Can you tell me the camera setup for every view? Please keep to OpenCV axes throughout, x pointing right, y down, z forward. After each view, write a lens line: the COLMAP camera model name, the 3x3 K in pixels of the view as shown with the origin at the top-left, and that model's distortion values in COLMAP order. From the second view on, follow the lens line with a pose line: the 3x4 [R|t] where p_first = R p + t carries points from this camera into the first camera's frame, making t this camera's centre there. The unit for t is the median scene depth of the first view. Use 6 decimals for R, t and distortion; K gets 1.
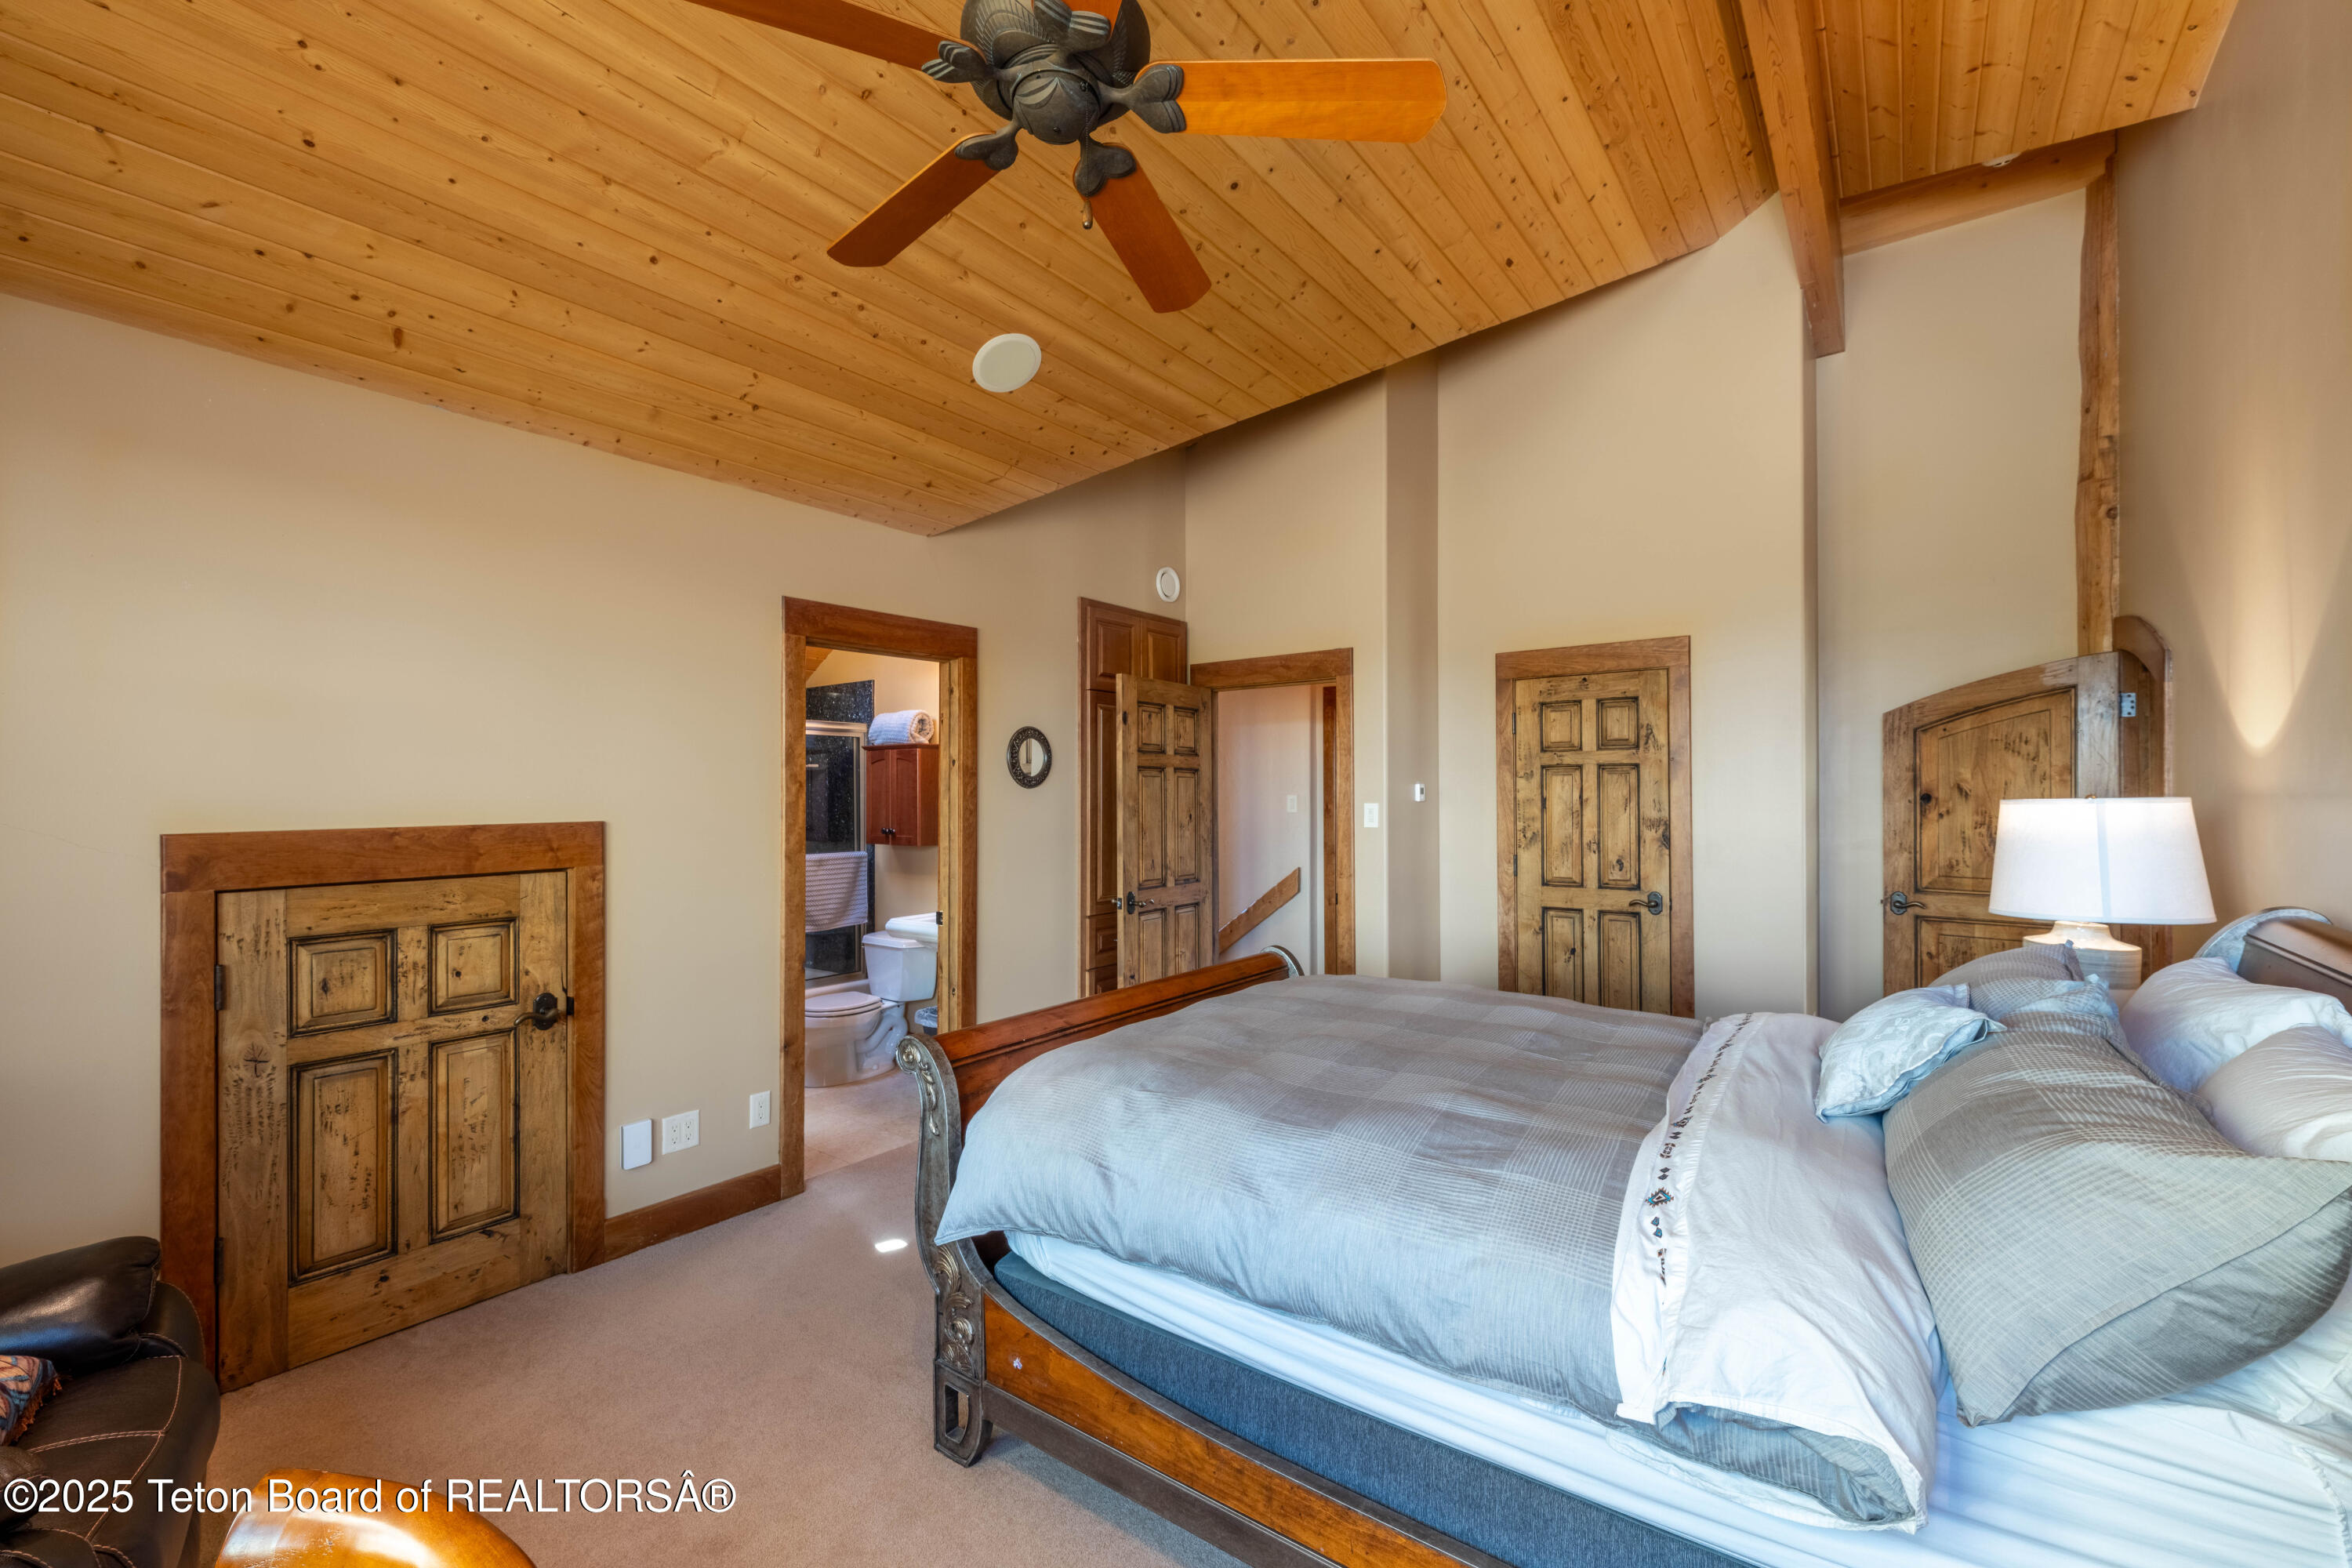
lens RADIAL K [[1001.4, 0, 1181.2], [0, 1001.4, 786.9], [0, 0, 1]] dist [0.004129, 0.000181]
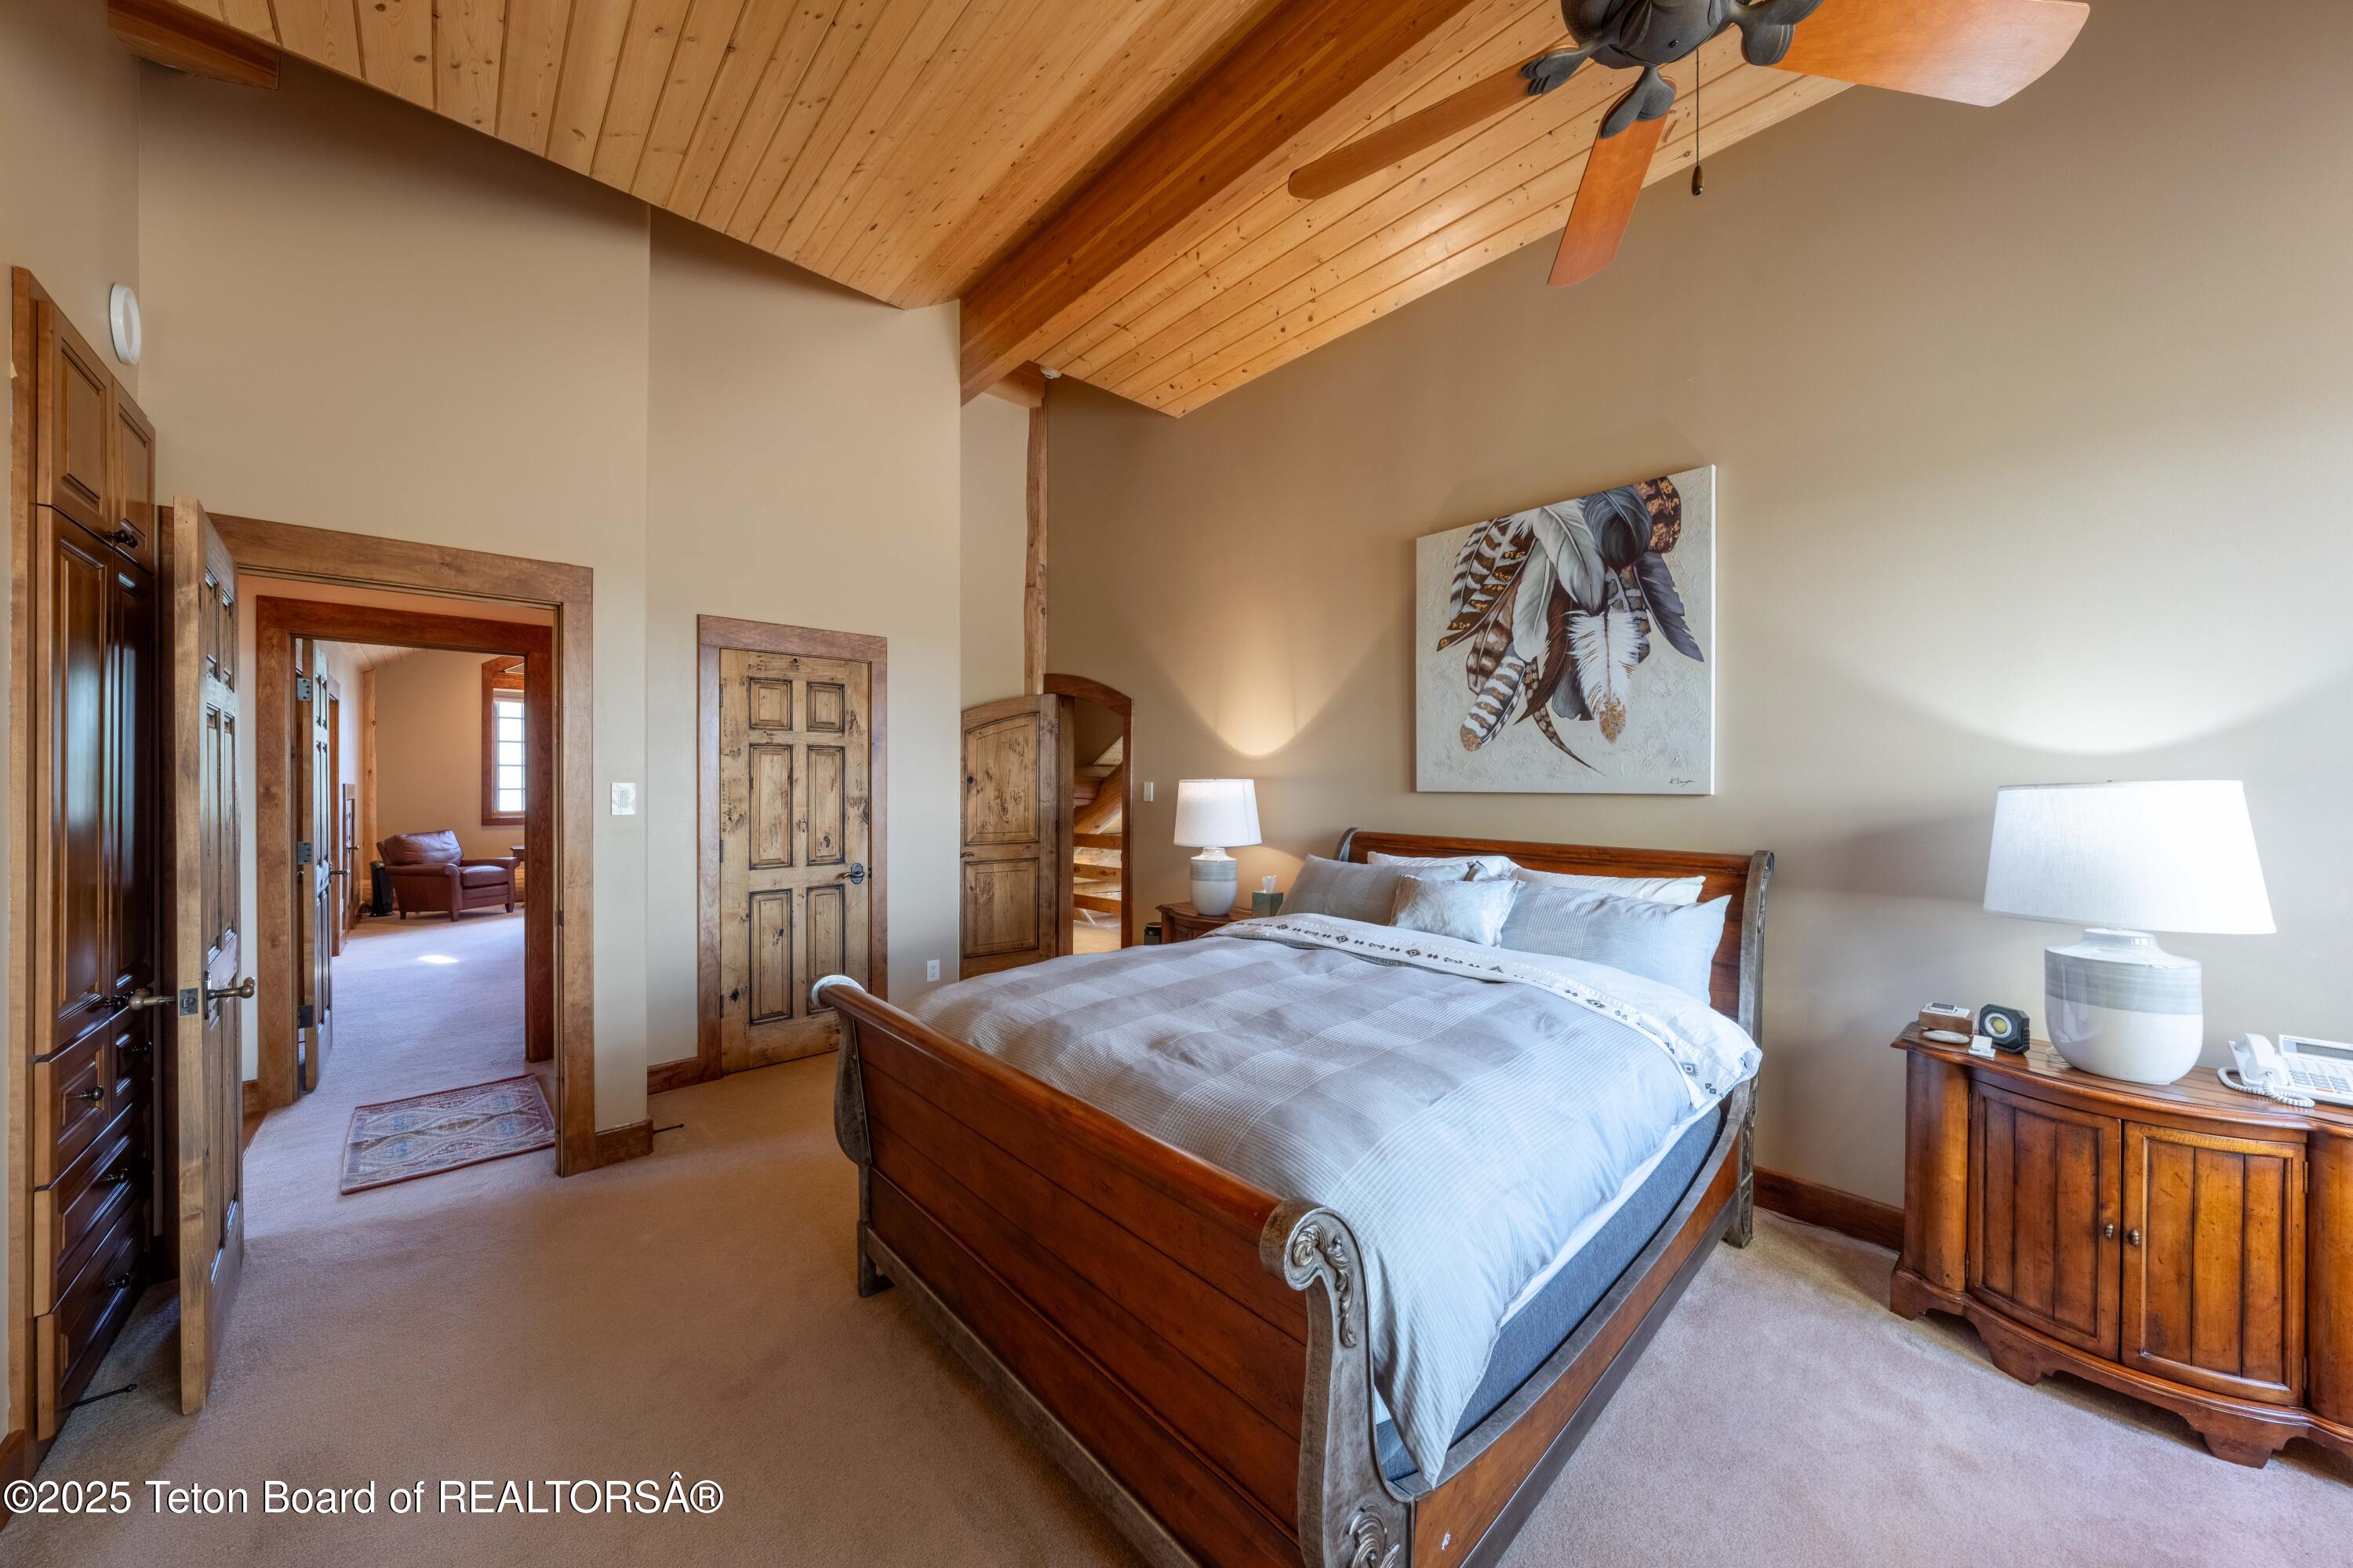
lens RADIAL K [[808.6, 0, 1184.8], [0, 808.6, 785.1], [0, 0, 1]] dist [-0.000682, -0.000059]
pose [[0.174145, -0.000724, 0.984720, -0.335563], [-0.009717, 0.999950, 0.002453, 0.012612], [-0.984672, -0.009996, 0.174130, 0.480654]]
